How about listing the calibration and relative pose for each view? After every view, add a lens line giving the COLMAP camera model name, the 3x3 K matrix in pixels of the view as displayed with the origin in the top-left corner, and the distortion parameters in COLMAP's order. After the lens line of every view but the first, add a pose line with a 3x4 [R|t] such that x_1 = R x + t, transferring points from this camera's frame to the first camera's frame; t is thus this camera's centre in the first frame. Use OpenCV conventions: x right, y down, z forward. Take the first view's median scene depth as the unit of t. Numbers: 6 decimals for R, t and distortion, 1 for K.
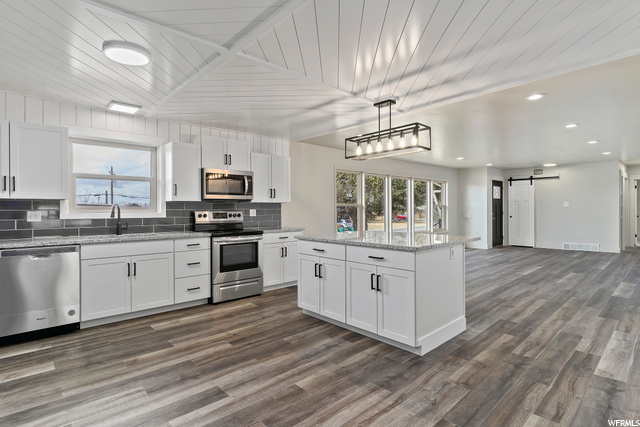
lens RADIAL K [[328.7, 0, 320.0], [0, 328.7, 210.3], [0, 0, 1]] dist [-0.003609, 0.000641]
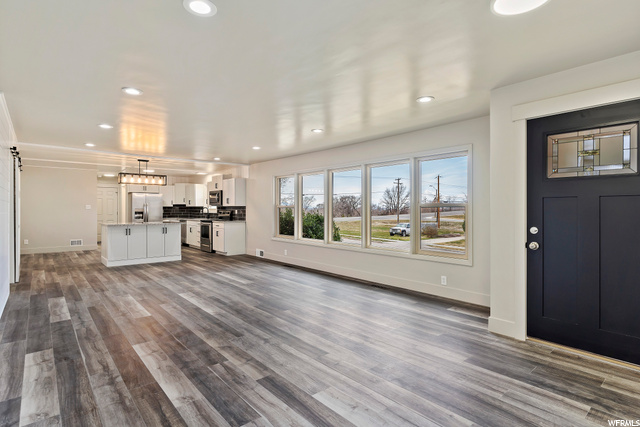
lens RADIAL K [[328.7, 0, 320.0], [0, 328.7, 210.3], [0, 0, 1]] dist [-0.003609, 0.000641]
pose [[-0.036705, 0.008344, -0.999291, 2.122448], [-0.005165, 0.999950, 0.008539, -0.024790], [0.999313, 0.005475, -0.036660, 2.069966]]
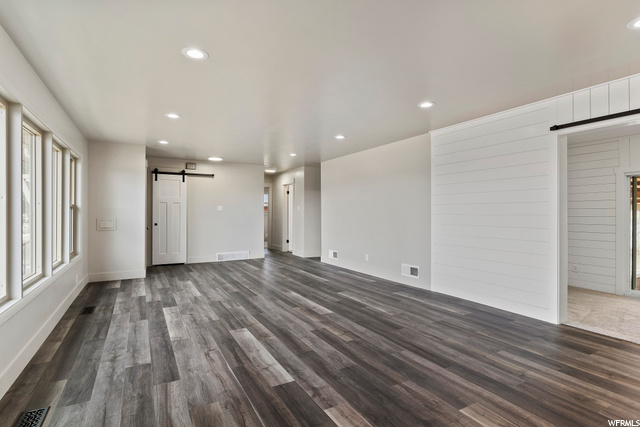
lens RADIAL K [[328.7, 0, 320.0], [0, 328.7, 210.3], [0, 0, 1]] dist [-0.003609, 0.000641]
pose [[0.239310, 0.014168, 0.970840, -0.040863], [-0.000137, 0.999894, -0.014559, -0.001072], [-0.970943, 0.003351, 0.239286, 1.308481]]
